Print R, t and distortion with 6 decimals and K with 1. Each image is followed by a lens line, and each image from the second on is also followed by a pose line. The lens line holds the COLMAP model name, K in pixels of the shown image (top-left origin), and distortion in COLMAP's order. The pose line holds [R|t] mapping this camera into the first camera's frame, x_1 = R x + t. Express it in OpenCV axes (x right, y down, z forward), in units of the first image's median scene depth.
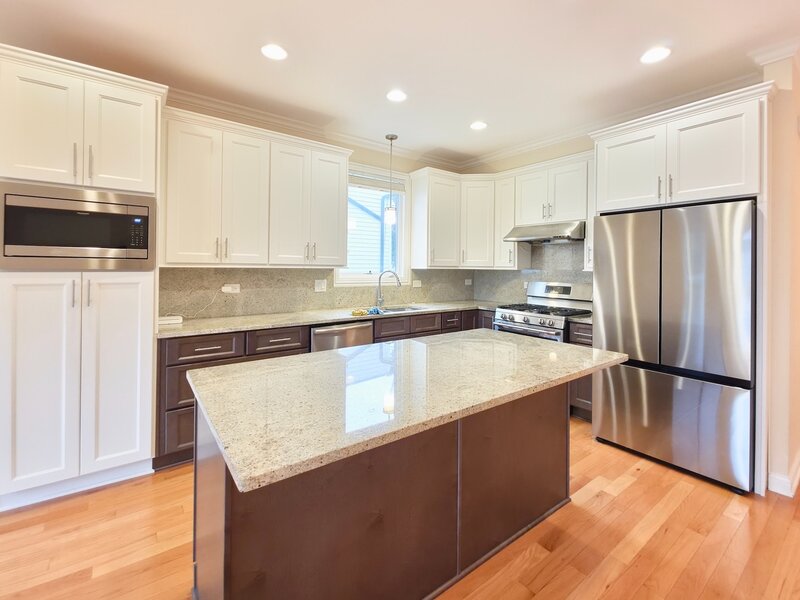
lens RADIAL K [[360.3, 0, 399.5], [0, 360.3, 270.0], [0, 0, 1]] dist [0.002882, 0.000265]
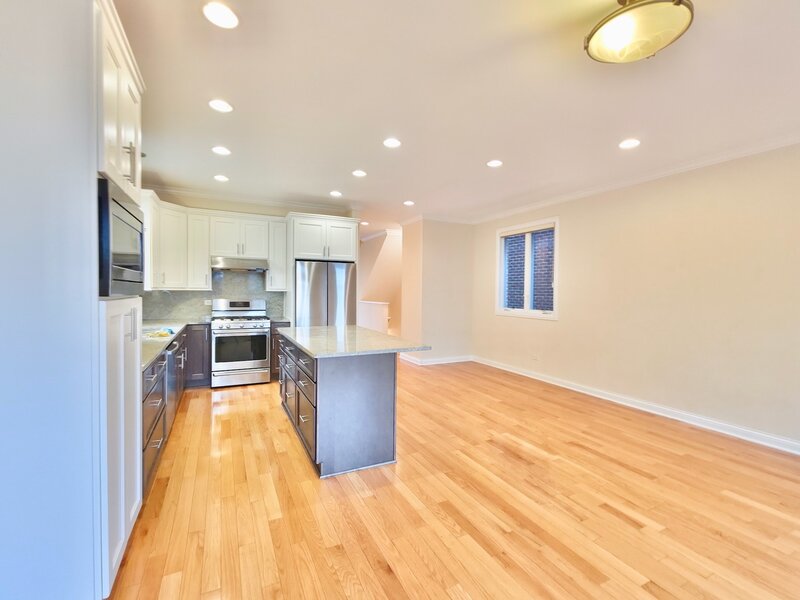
lens RADIAL K [[358.5, 0, 400.0], [0, 358.5, 300.0], [0, 0, 1]] dist [0.001819, 0.000416]
pose [[0.175992, -0.031007, 0.983903, -0.626112], [-0.001750, 0.999492, 0.031811, -0.006719], [-0.984390, -0.007320, 0.175848, 0.098509]]
